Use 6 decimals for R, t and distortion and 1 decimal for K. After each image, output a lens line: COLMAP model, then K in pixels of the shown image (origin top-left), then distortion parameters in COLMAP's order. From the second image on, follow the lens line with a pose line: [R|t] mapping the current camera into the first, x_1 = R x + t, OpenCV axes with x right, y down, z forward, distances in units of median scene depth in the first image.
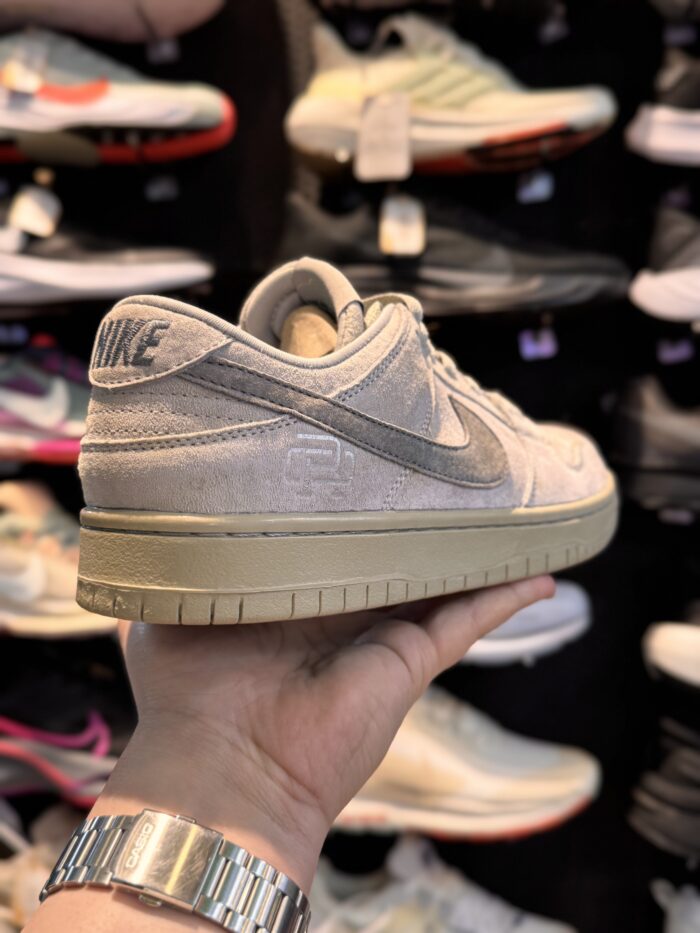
lens RADIAL K [[927.0, 0, 344.6], [0, 927.0, 469.4], [0, 0, 1]] dist [0.024851, -0.163686]
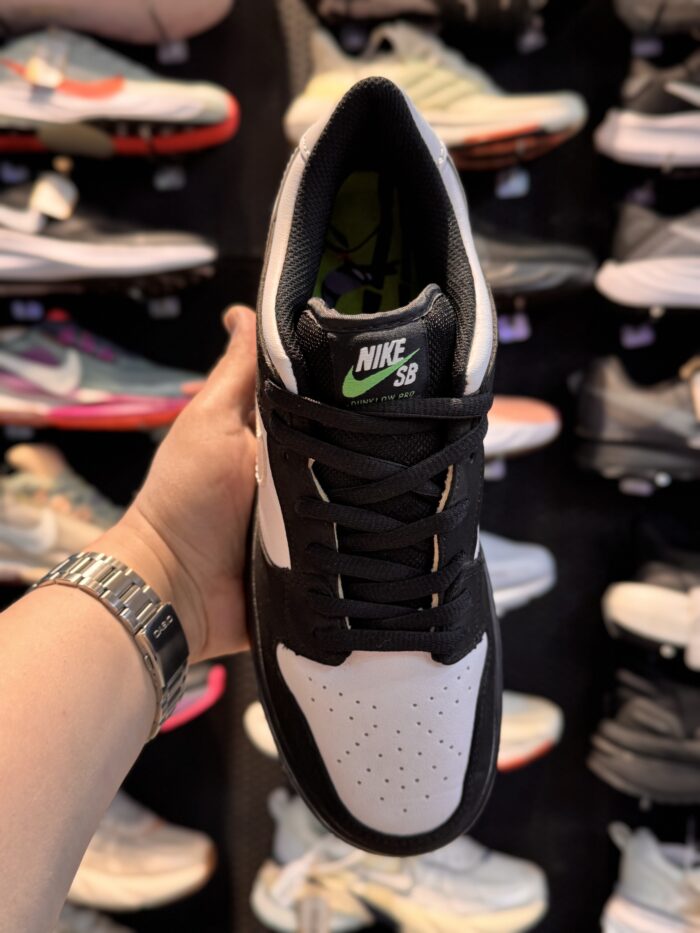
lens RADIAL K [[927.0, 0, 346.7], [0, 927.0, 470.9], [0, 0, 1]] dist [0.024851, -0.163686]
pose [[0.999793, 0.017838, 0.009817, 0.005934], [-0.017805, 0.999836, -0.003451, 0.042899], [-0.009877, 0.003276, 0.999946, -0.093713]]
